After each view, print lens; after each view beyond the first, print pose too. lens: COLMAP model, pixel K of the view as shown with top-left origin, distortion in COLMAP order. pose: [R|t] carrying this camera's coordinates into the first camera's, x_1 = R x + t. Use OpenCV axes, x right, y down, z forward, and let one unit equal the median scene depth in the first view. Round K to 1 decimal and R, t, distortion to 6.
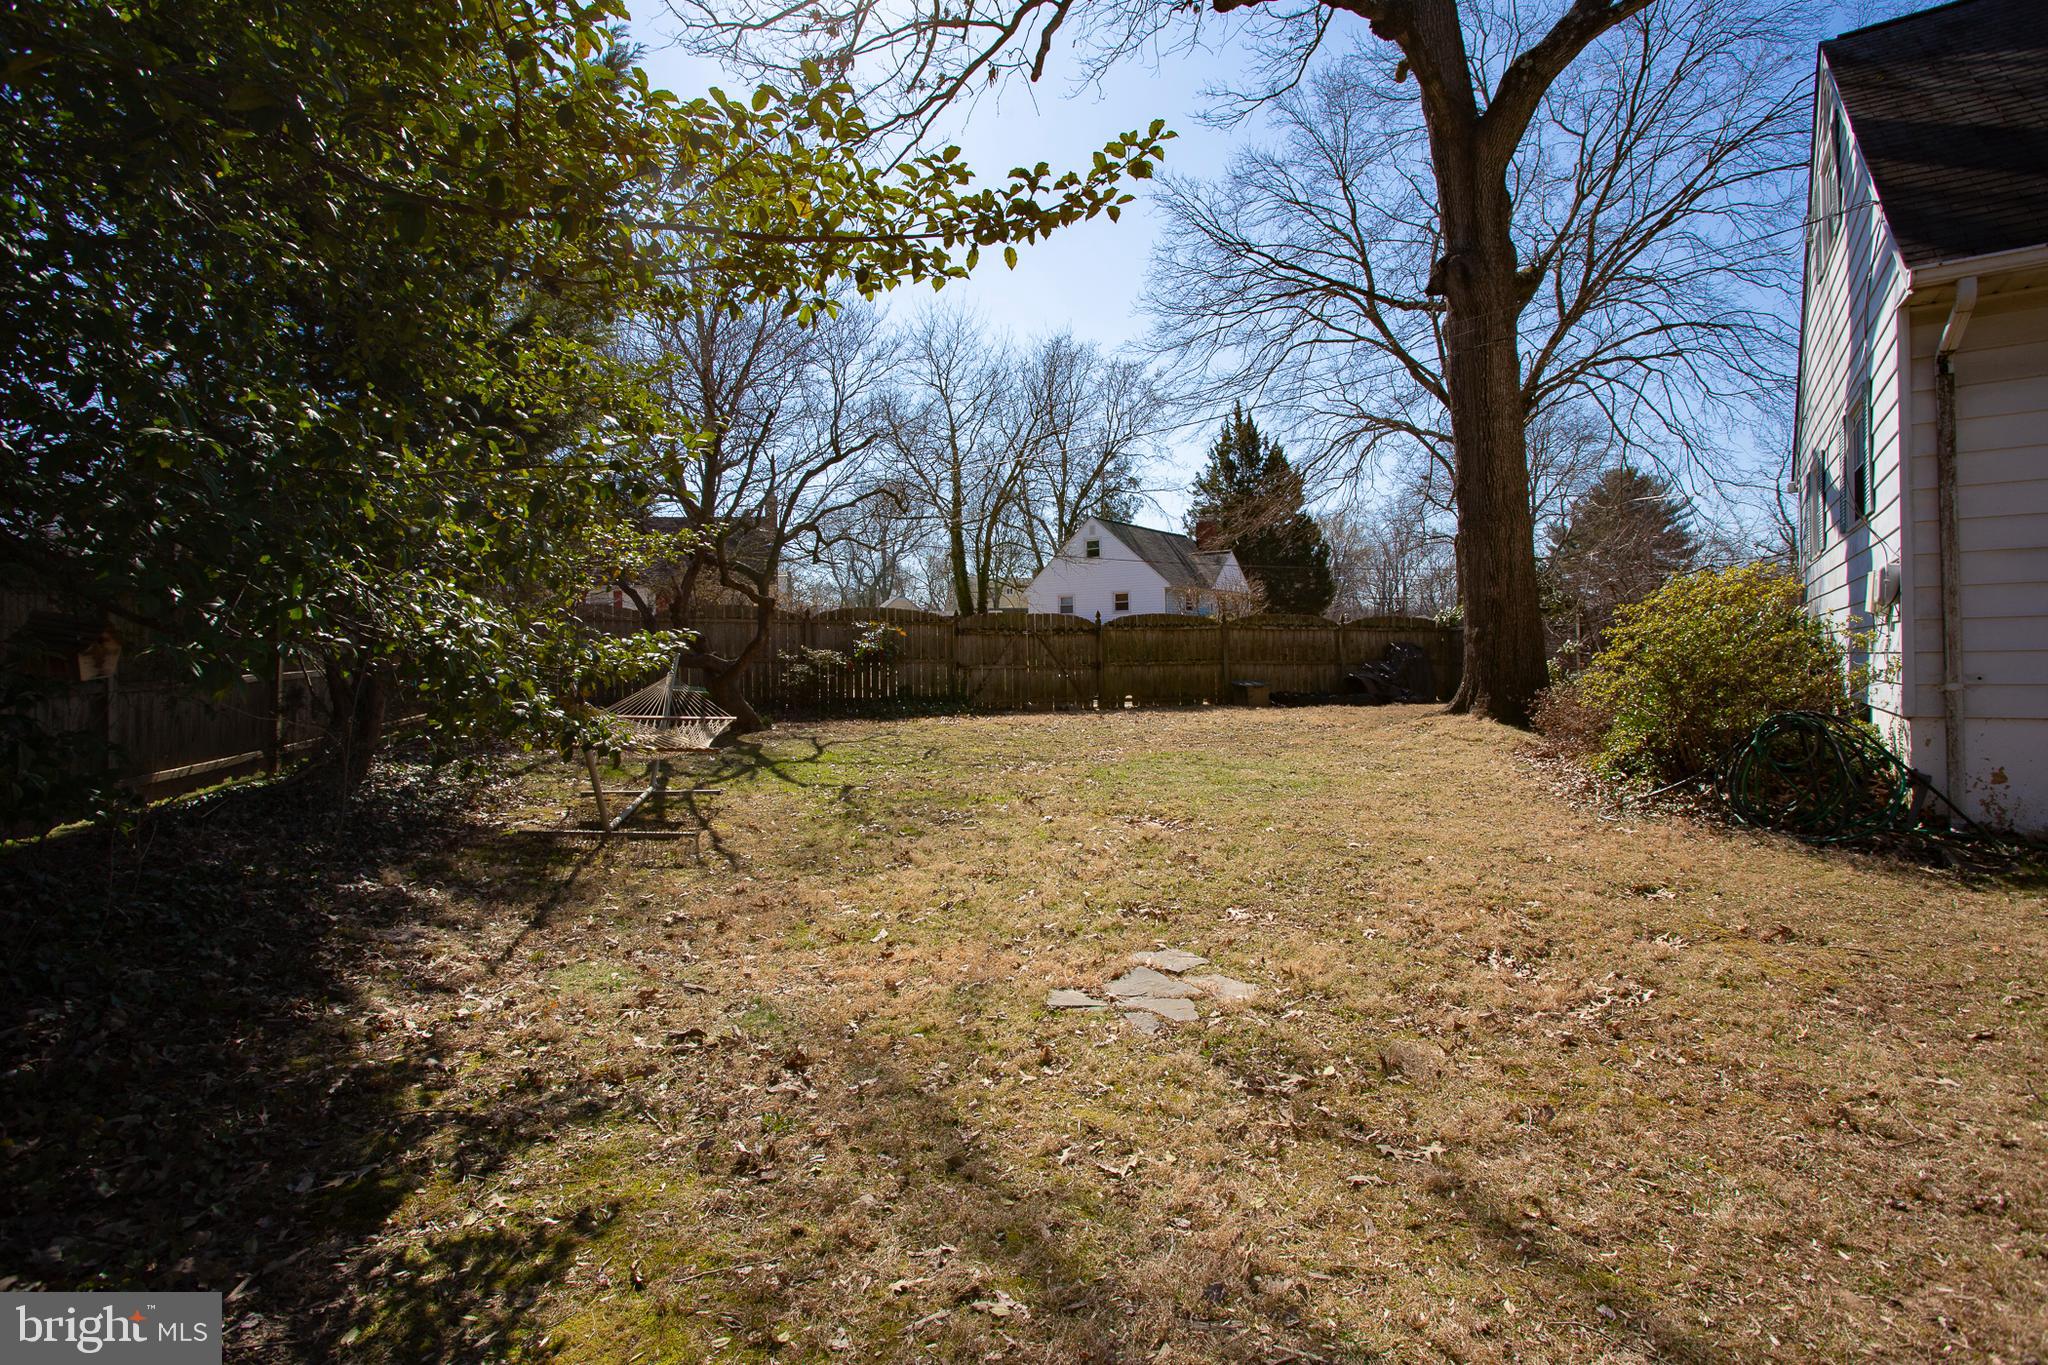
lens RADIAL K [[1017.7, 0, 1016.6], [0, 1017.7, 649.6], [0, 0, 1]] dist [-0.052492, 0.032617]
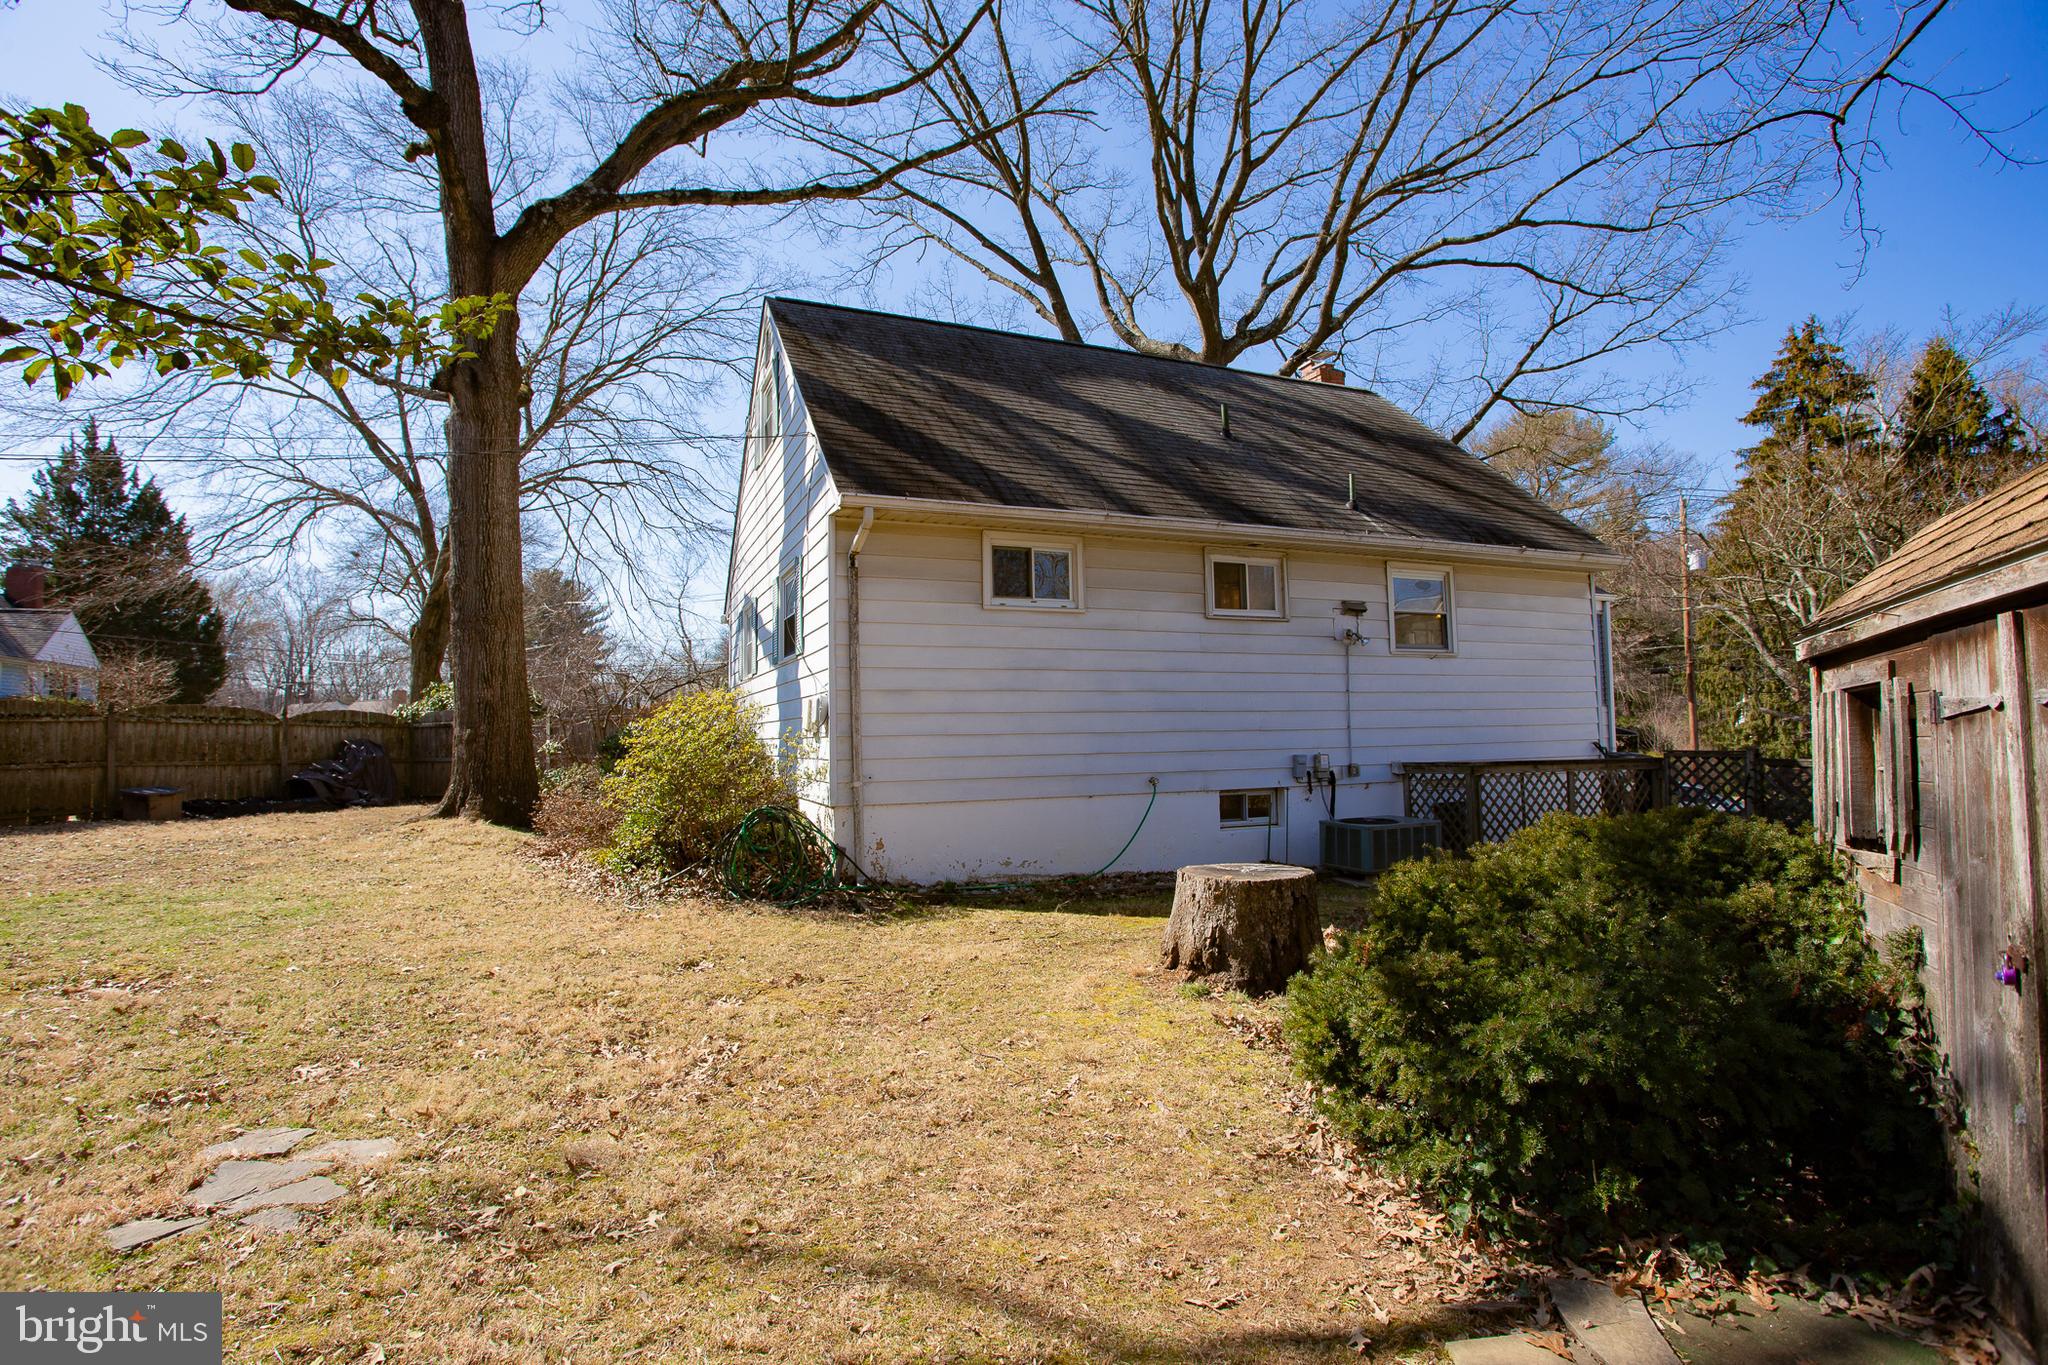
lens RADIAL K [[1017.7, 0, 1016.6], [0, 1017.7, 649.6], [0, 0, 1]] dist [-0.052492, 0.032617]
pose [[0.553989, 0.076388, 0.829012, -0.115474], [-0.001323, 0.995861, -0.090878, -0.016242], [-0.832523, 0.049249, 0.551798, -0.006189]]
